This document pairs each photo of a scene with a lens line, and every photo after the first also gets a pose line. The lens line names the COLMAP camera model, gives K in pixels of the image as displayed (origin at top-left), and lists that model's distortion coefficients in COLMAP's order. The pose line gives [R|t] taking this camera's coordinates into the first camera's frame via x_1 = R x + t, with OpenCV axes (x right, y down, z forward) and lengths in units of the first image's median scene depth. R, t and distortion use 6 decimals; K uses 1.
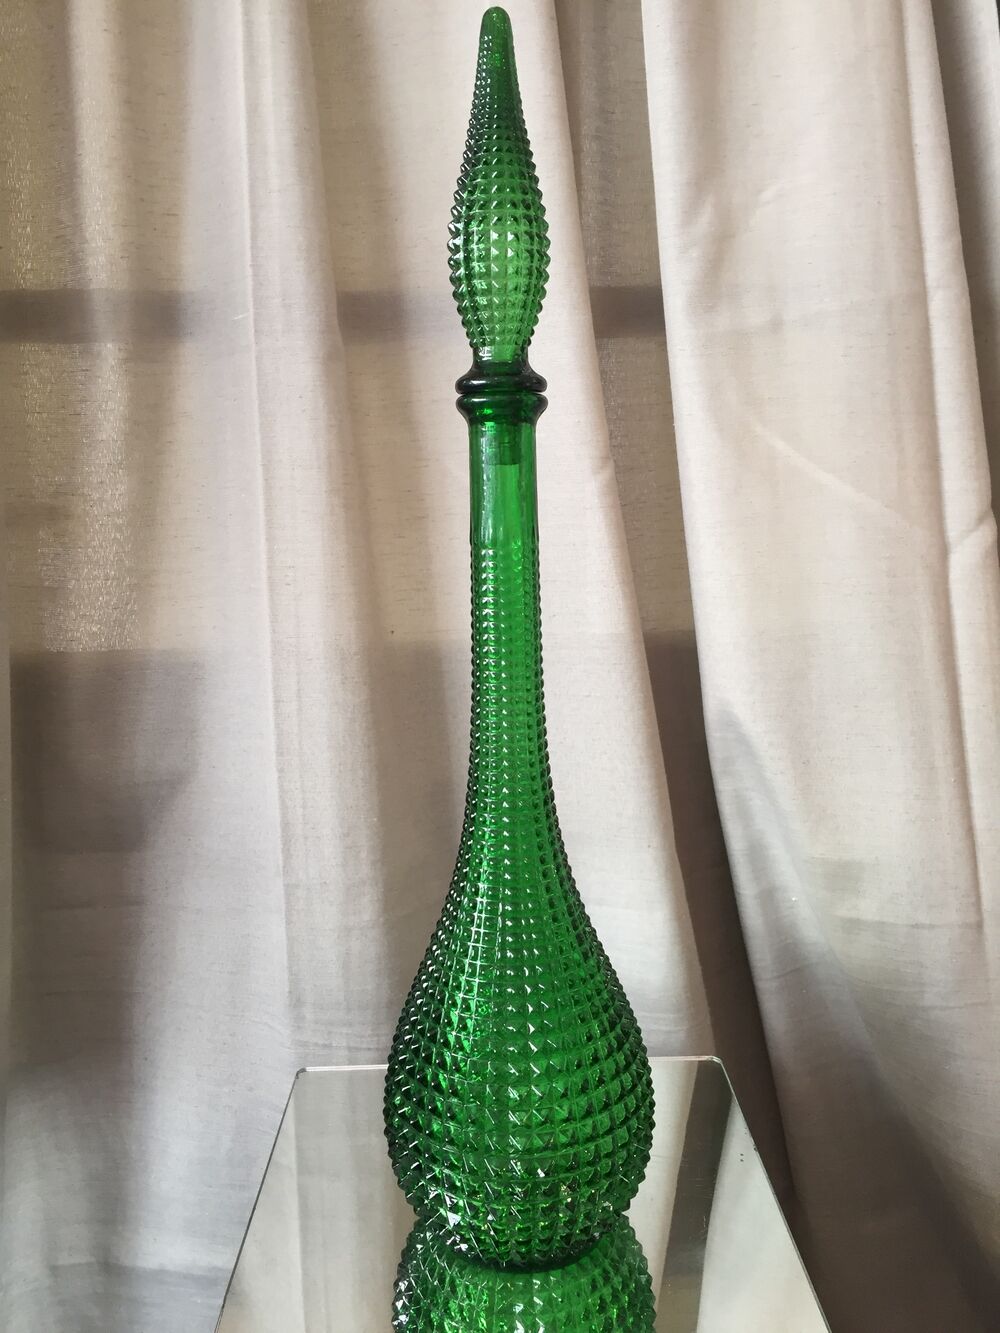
lens RADIAL K [[1146.7, 0, 500.0], [0, 1146.7, 666.5], [0, 0, 1]] dist [0.084233, -0.136450]
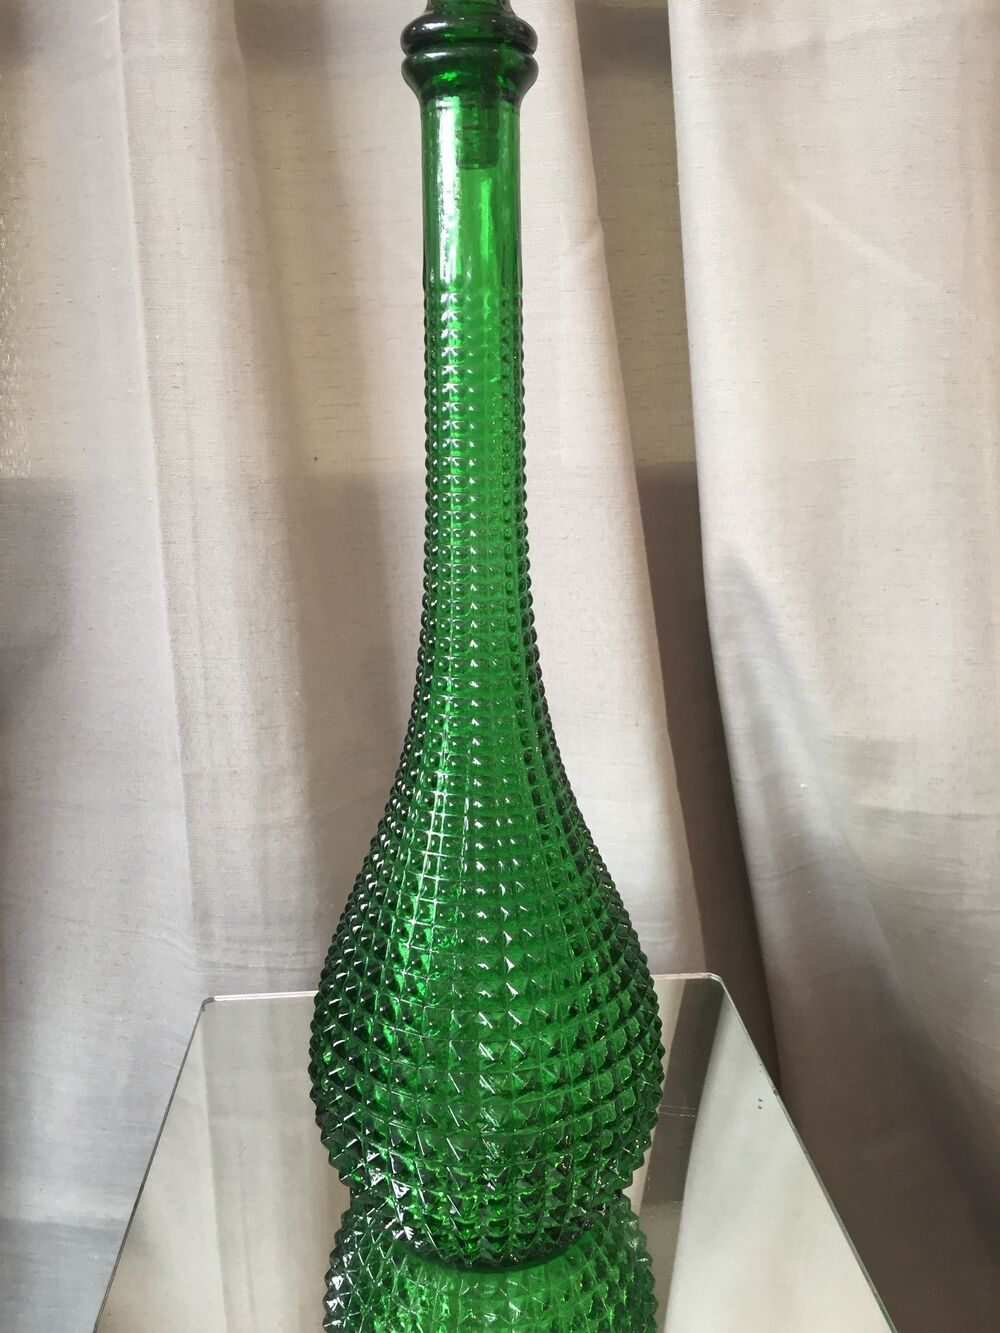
lens RADIAL K [[1146.7, 0, 500.0], [0, 1146.7, 666.5], [0, 0, 1]] dist [0.084233, -0.136450]
pose [[0.998201, -0.002334, 0.059903, -0.015751], [-0.003450, 0.995349, 0.096276, 0.037688], [-0.059849, -0.096310, 0.993550, 0.202789]]
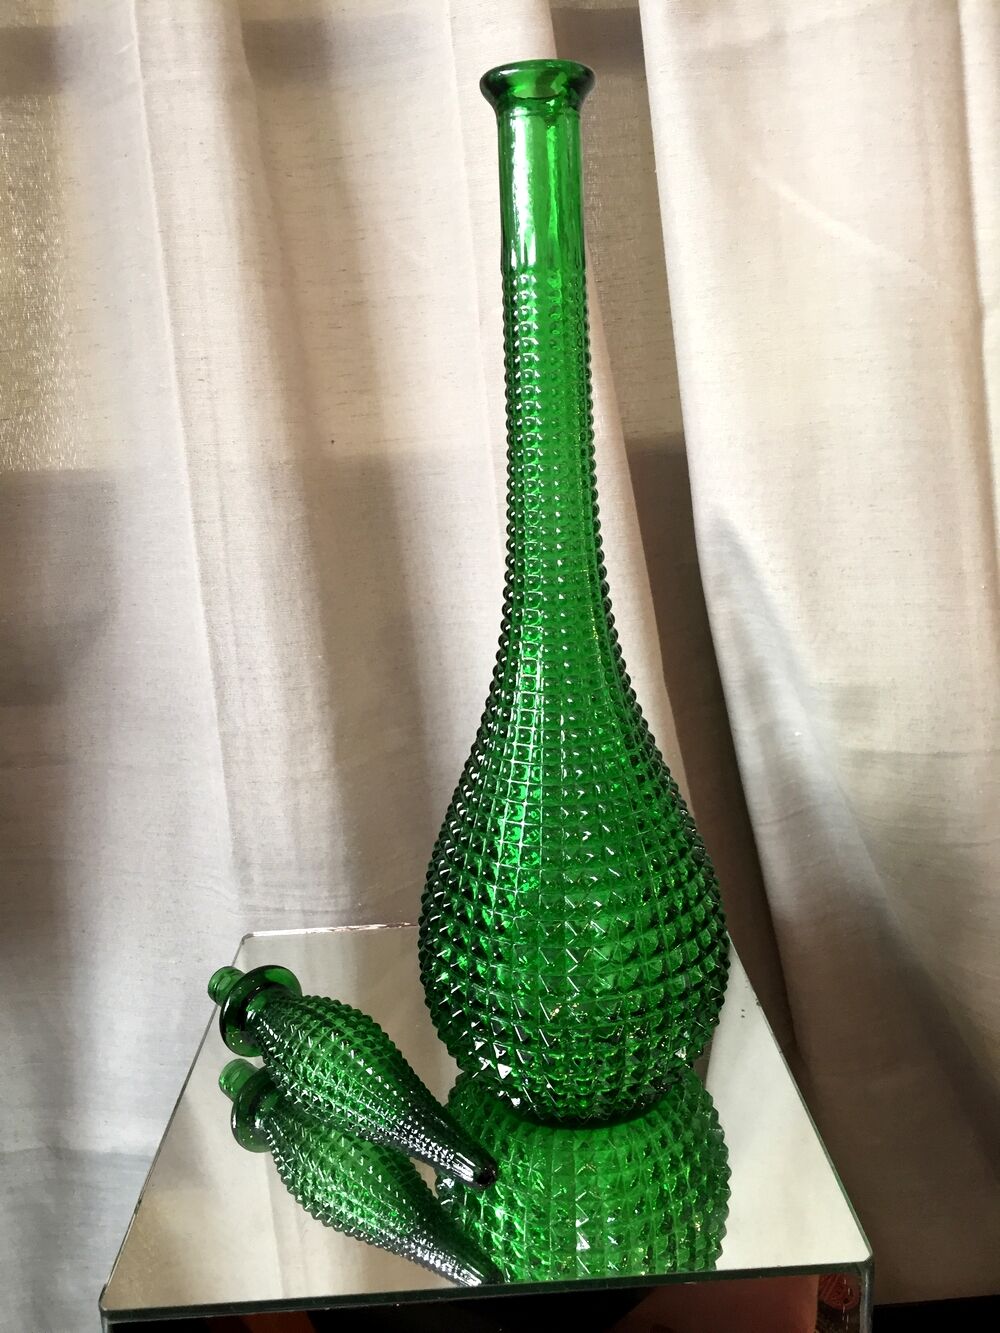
lens RADIAL K [[1146.7, 0, 500.0], [0, 1146.7, 666.5], [0, 0, 1]] dist [0.084233, -0.136450]
pose [[0.999547, -0.029502, 0.005961, 0.022974], [0.028756, 0.994545, 0.100265, 0.057789], [-0.008887, -0.100048, 0.994943, 0.132255]]
